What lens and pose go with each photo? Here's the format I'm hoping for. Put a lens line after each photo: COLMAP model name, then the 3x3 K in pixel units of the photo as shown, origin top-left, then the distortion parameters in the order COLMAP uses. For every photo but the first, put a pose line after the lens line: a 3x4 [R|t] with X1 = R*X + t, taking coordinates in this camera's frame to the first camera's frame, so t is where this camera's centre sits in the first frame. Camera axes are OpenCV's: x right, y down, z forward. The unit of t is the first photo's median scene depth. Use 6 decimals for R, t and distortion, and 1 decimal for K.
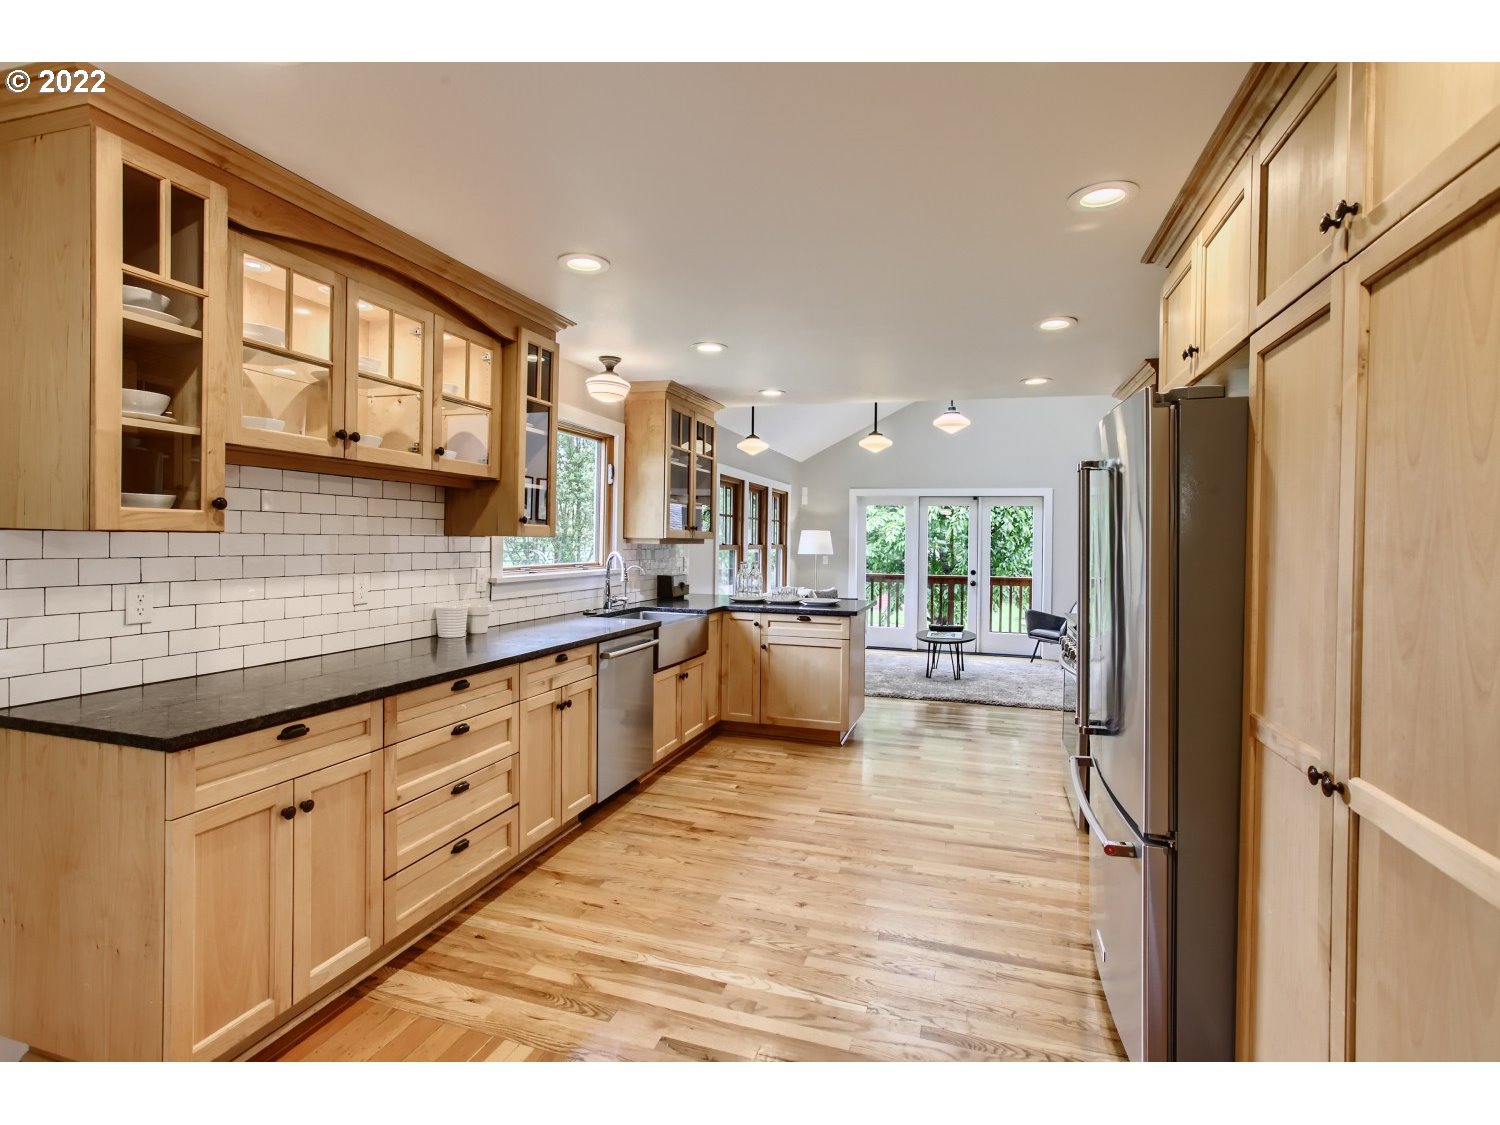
lens RADIAL K [[717.3, 0, 746.7], [0, 717.3, 556.6], [0, 0, 1]] dist [-0.037838, 0.021640]
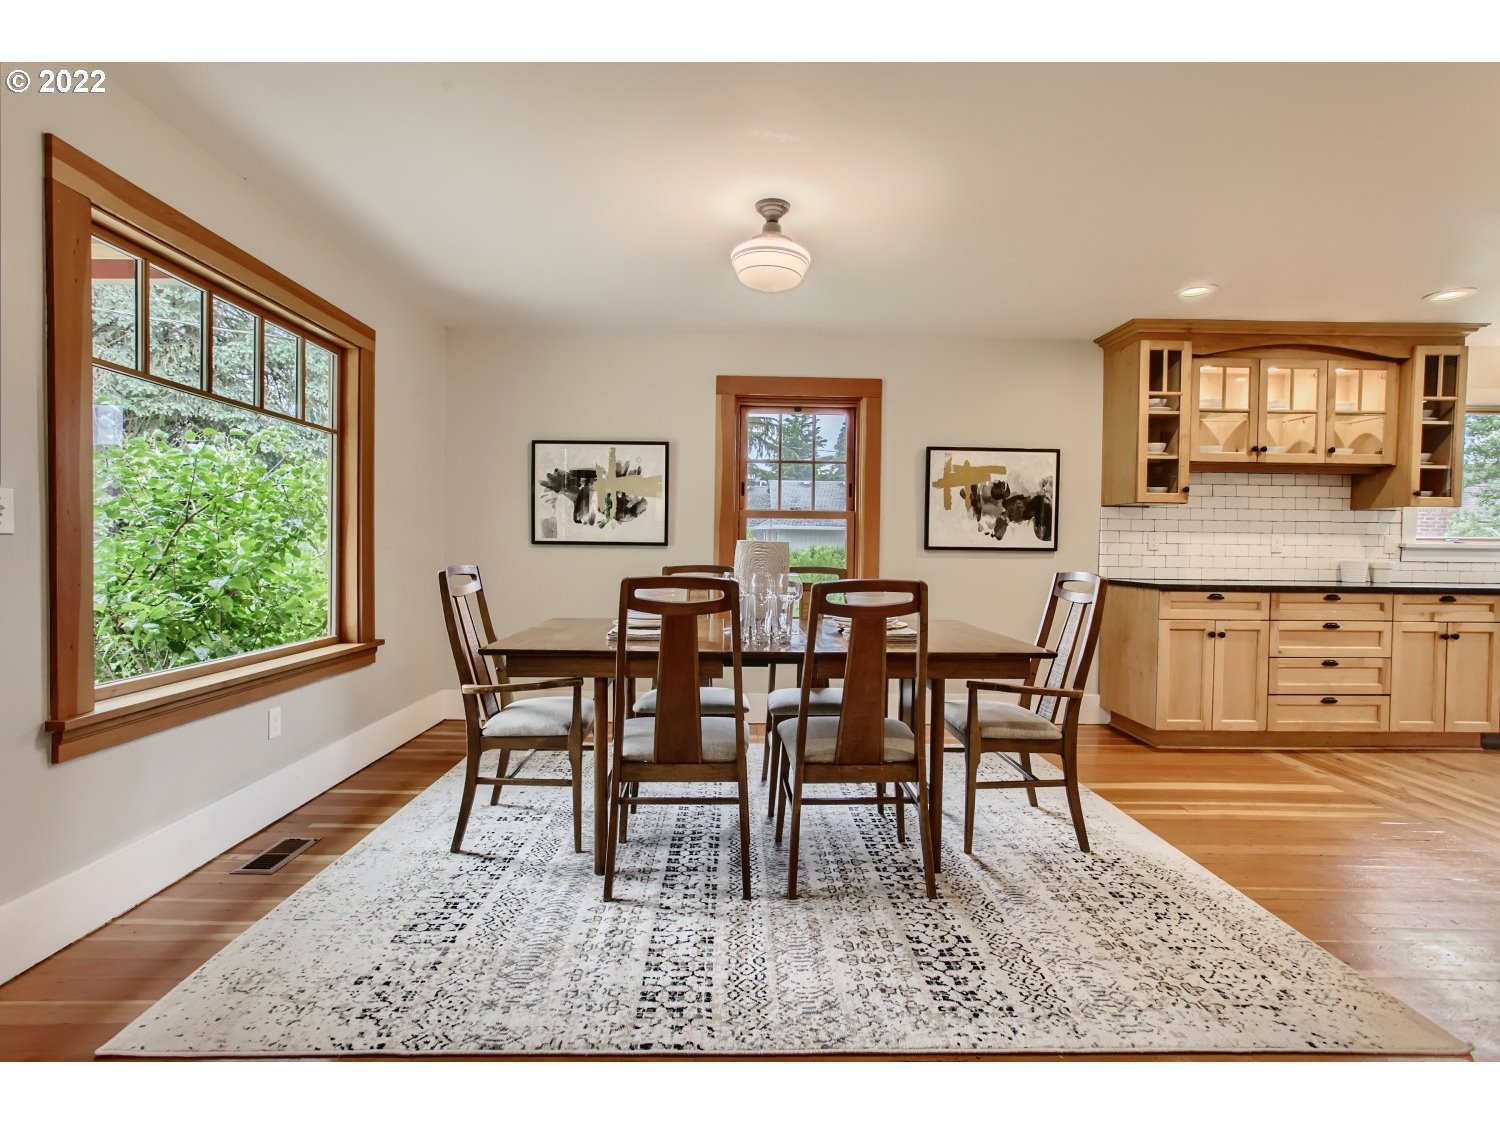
lens RADIAL K [[717.3, 0, 746.7], [0, 717.3, 556.6], [0, 0, 1]] dist [-0.037838, 0.021640]
pose [[0.316589, -0.003190, -0.948558, 0.652319], [-0.029000, 0.999494, -0.013040, 0.145757], [0.948119, 0.031637, 0.316336, -0.701775]]
